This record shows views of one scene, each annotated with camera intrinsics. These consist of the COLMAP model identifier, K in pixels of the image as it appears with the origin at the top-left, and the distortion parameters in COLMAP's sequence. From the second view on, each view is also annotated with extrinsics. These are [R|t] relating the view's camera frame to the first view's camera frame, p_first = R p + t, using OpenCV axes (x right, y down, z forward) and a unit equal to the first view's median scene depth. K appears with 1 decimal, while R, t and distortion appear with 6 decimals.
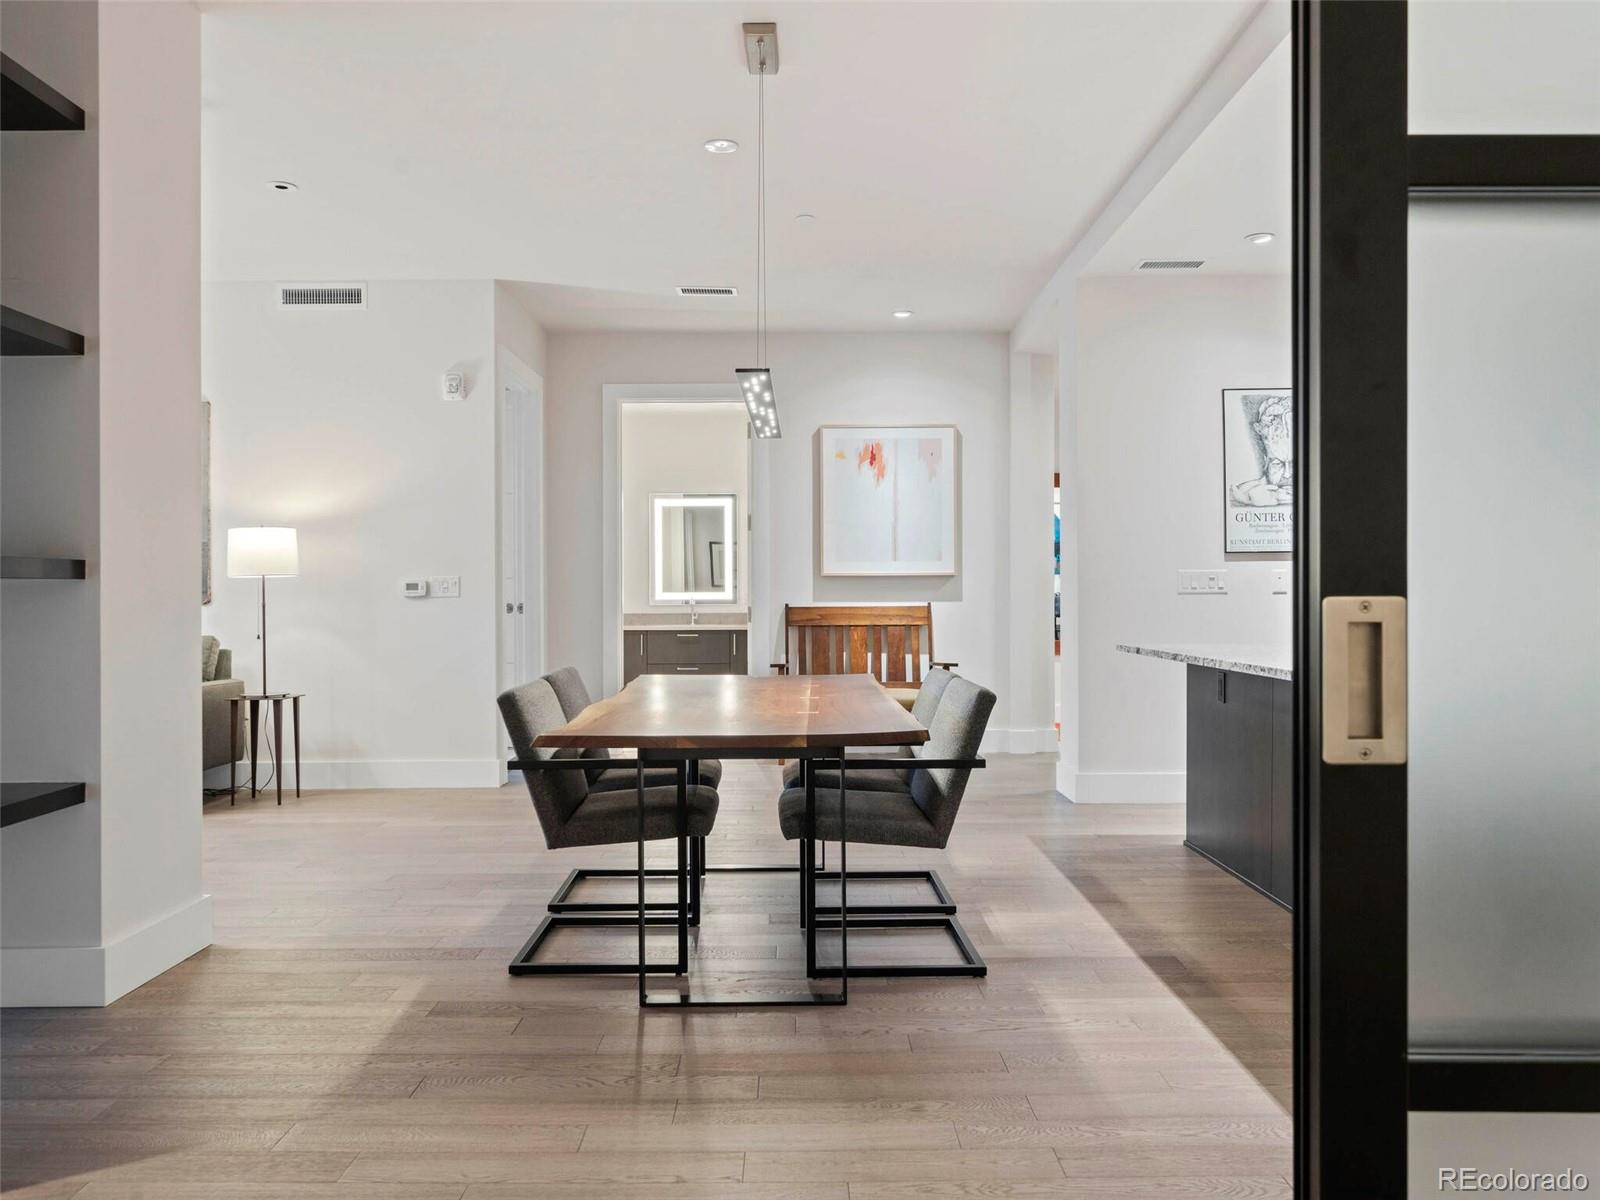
lens RADIAL K [[1229.2, 0, 800.0], [0, 1229.2, 600.0], [0, 0, 1]] dist [0.000474, 0.003014]
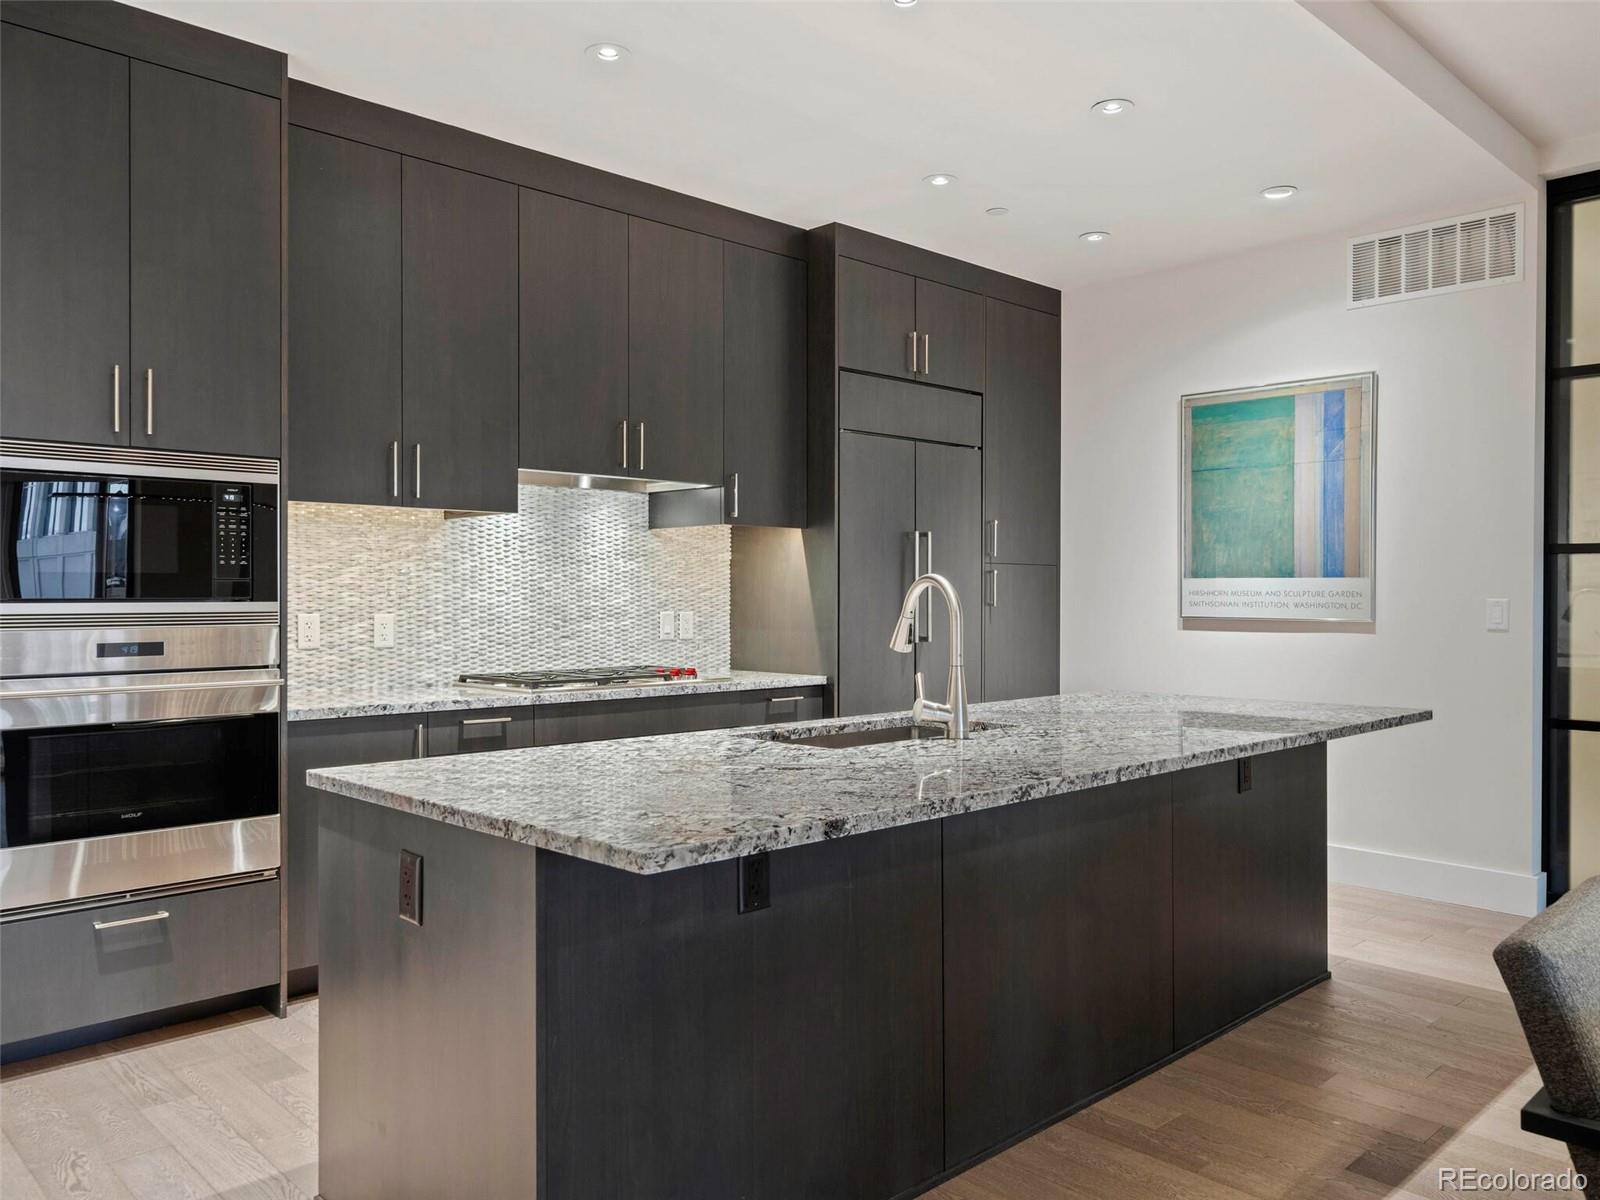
lens RADIAL K [[1208.7, 0, 796.2], [0, 1208.7, 597.3], [0, 0, 1]] dist [0.003804, 0.000517]
pose [[-0.691338, -0.001069, 0.722531, 0.010647], [0.003264, 0.999984, 0.004602, -0.023272], [-0.722524, 0.005540, -0.691323, 0.927875]]
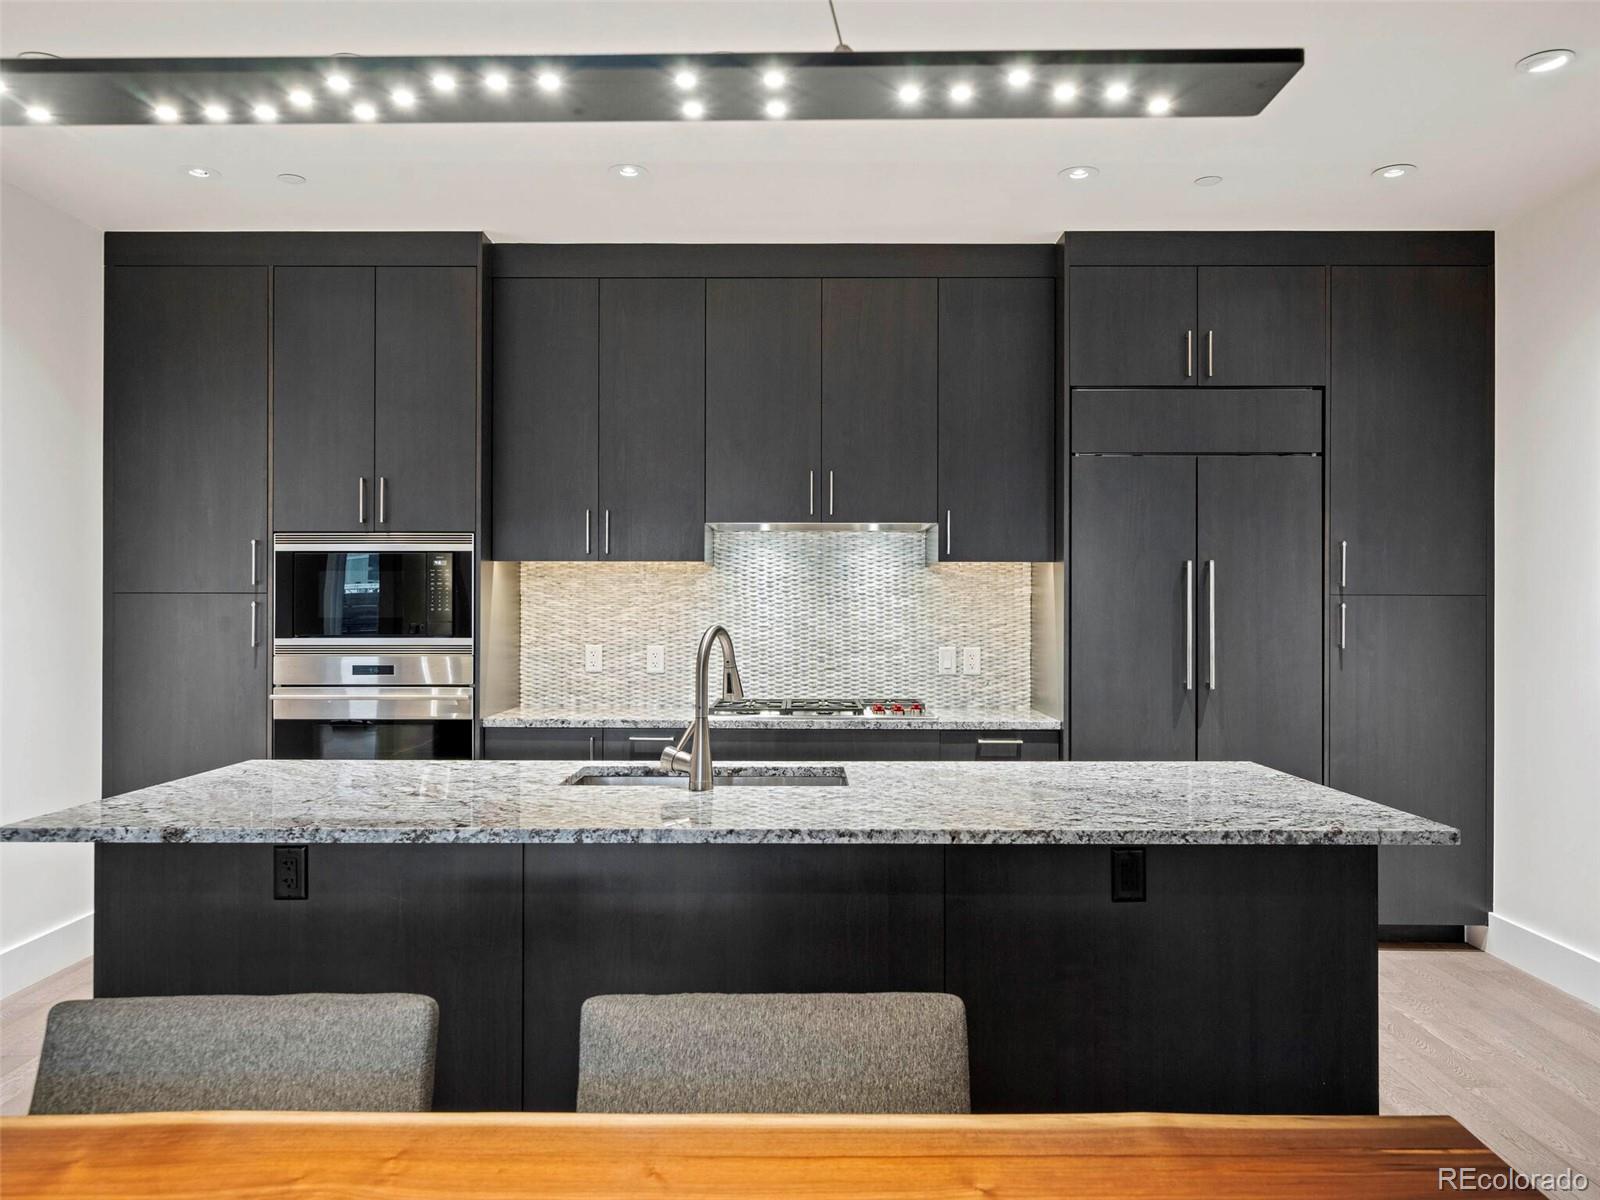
lens RADIAL K [[1201.4, 0, 800.0], [0, 1201.4, 600.0], [0, 0, 1]] dist [0.005430, 0.003661]
pose [[0.004062, 0.007098, 0.999967, -0.151449], [0.002622, 0.999971, -0.007109, -0.035850], [-0.999988, 0.002650, 0.004044, 0.548150]]
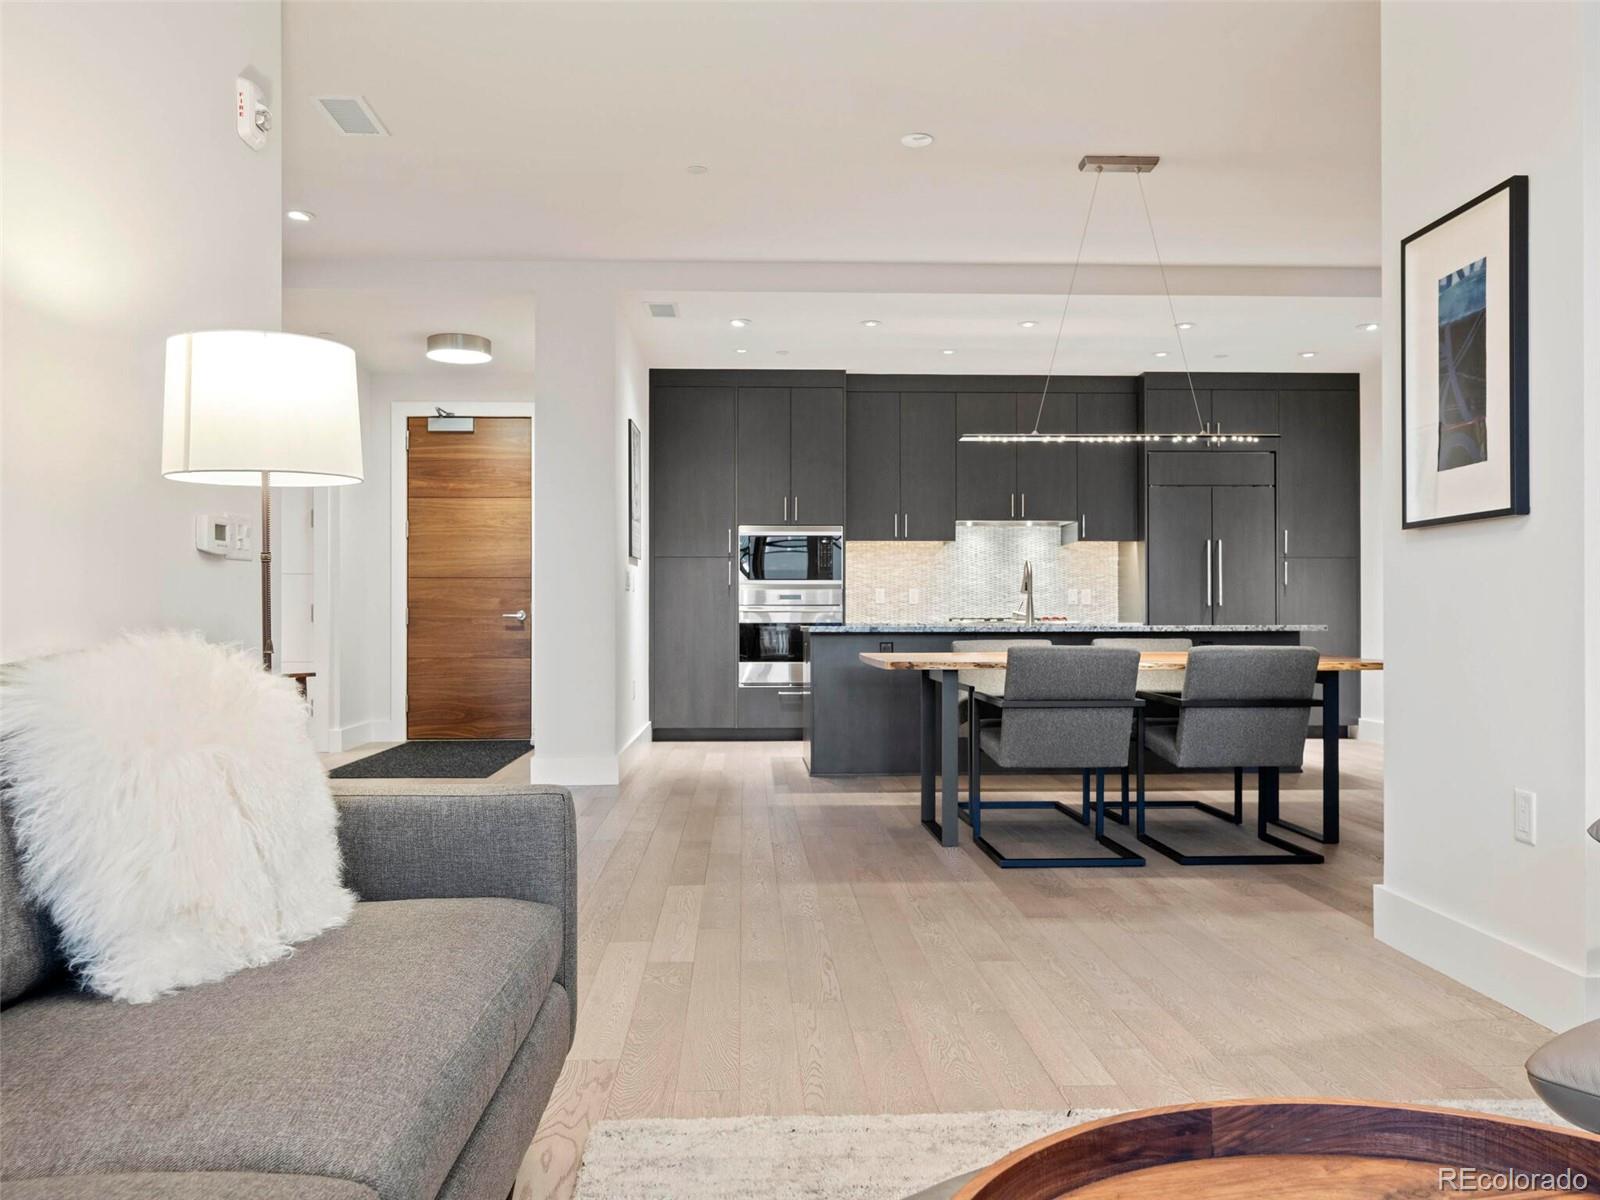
lens RADIAL K [[1201.4, 0, 800.0], [0, 1201.4, 600.0], [0, 0, 1]] dist [0.005430, 0.003661]
pose [[-0.038408, 0.015894, 0.999136, -0.776211], [0.005137, 0.999863, -0.015708, 0.021855], [-0.999249, 0.004529, -0.038485, 0.831442]]
